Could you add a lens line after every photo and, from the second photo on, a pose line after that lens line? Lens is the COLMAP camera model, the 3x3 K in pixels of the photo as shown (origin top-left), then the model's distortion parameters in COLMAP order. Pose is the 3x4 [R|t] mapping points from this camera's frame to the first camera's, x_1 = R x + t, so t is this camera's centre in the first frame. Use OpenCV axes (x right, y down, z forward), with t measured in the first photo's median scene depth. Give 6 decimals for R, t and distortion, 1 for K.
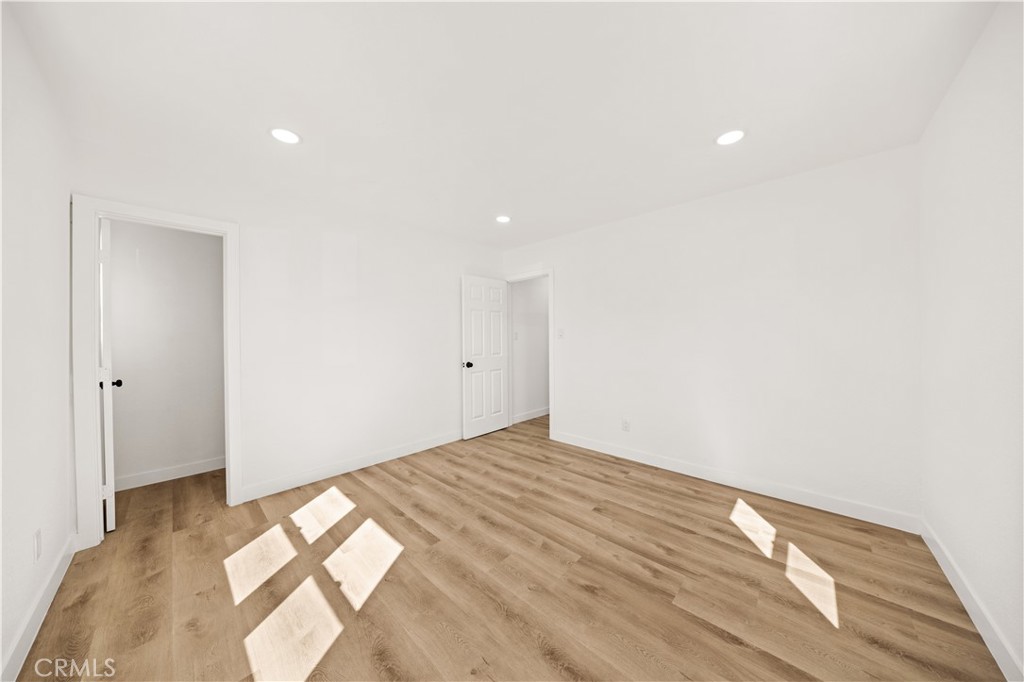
lens RADIAL K [[322.0, 0, 511.8], [0, 322.0, 341.5], [0, 0, 1]] dist [0.000505, -0.000003]
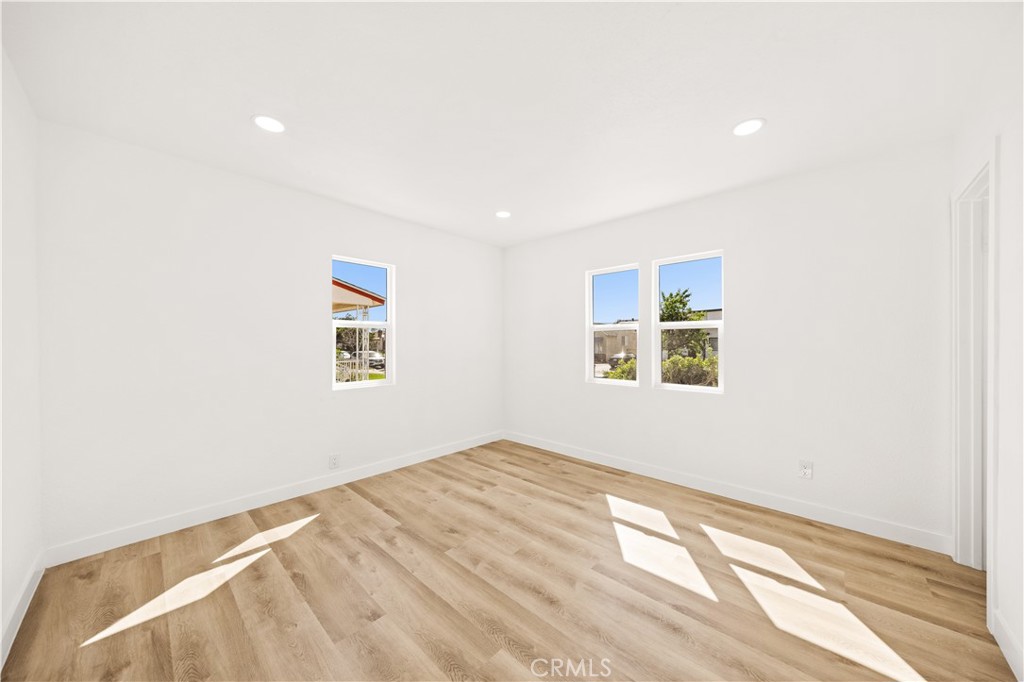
lens RADIAL K [[349.0, 0, 511.8], [0, 349.0, 342.9], [0, 0, 1]] dist [-0.001406, -0.000507]
pose [[-0.999987, 0.005069, 0.001014, -0.006473], [0.005074, 0.999974, 0.005040, -0.012999], [-0.000989, 0.005045, -0.999987, 2.087463]]
